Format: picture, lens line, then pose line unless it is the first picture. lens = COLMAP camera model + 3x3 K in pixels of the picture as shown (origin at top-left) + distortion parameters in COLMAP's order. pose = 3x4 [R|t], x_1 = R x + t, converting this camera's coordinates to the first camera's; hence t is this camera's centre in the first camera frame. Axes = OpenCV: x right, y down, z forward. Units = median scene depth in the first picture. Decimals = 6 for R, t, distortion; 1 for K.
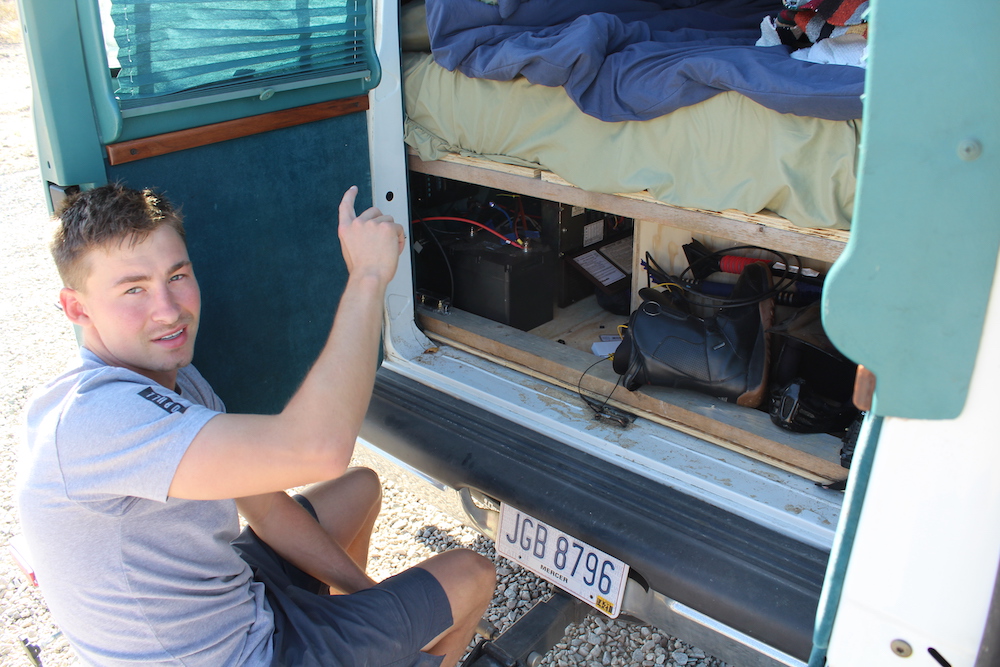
lens RADIAL K [[812.1, 0, 500.0], [0, 812.1, 333.5], [0, 0, 1]] dist [-0.148369, 0.002168]
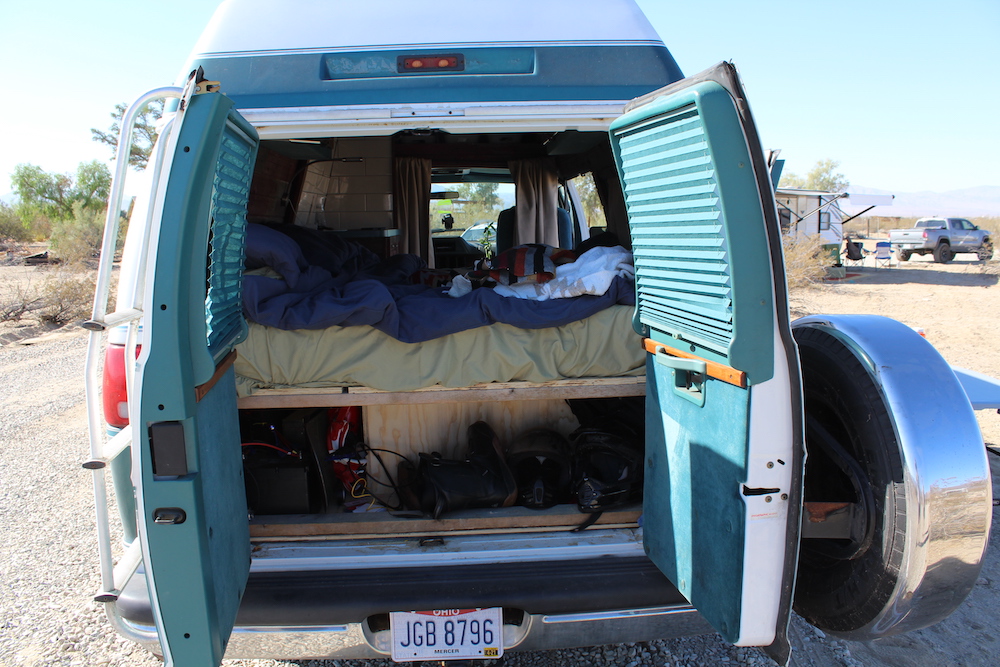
lens RADIAL K [[812.1, 0, 500.0], [0, 812.1, 333.5], [0, 0, 1]] dist [-0.148369, 0.002168]
pose [[0.720415, -0.095970, 0.686872, -0.749576], [0.302218, 0.934845, -0.186359, 0.062395], [-0.624234, 0.341840, 0.702480, -0.227149]]
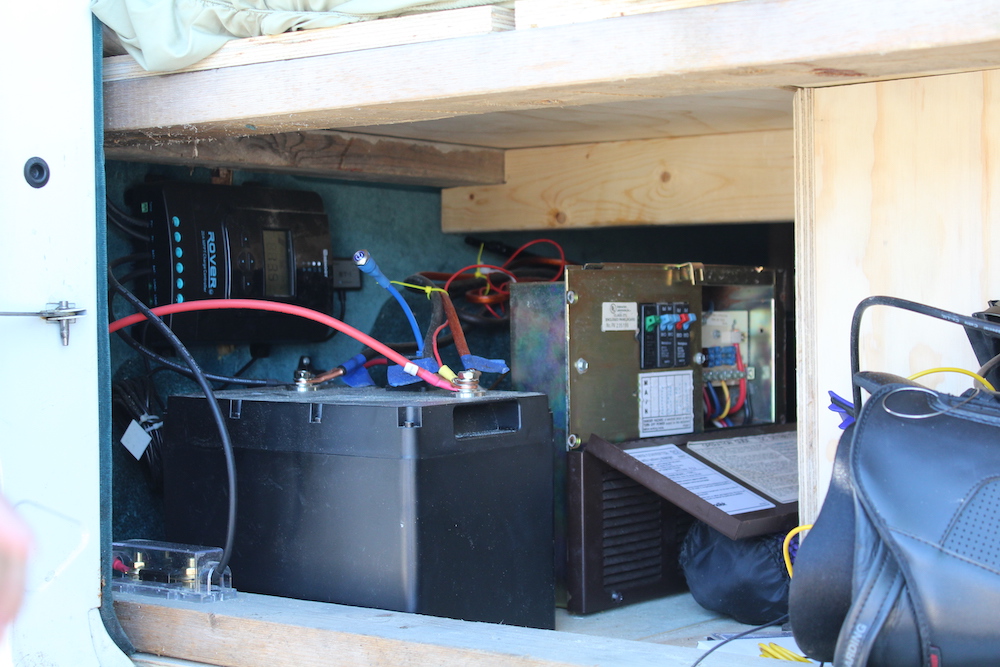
lens RADIAL K [[1809.6, 0, 500.0], [0, 1809.6, 333.5], [0, 0, 1]] dist [-0.019709, -0.059882]
pose [[0.998239, 0.001296, 0.059311, 0.003382], [0.022482, 0.916927, -0.398422, 0.199765], [-0.054900, 0.399053, 0.915283, 0.414487]]
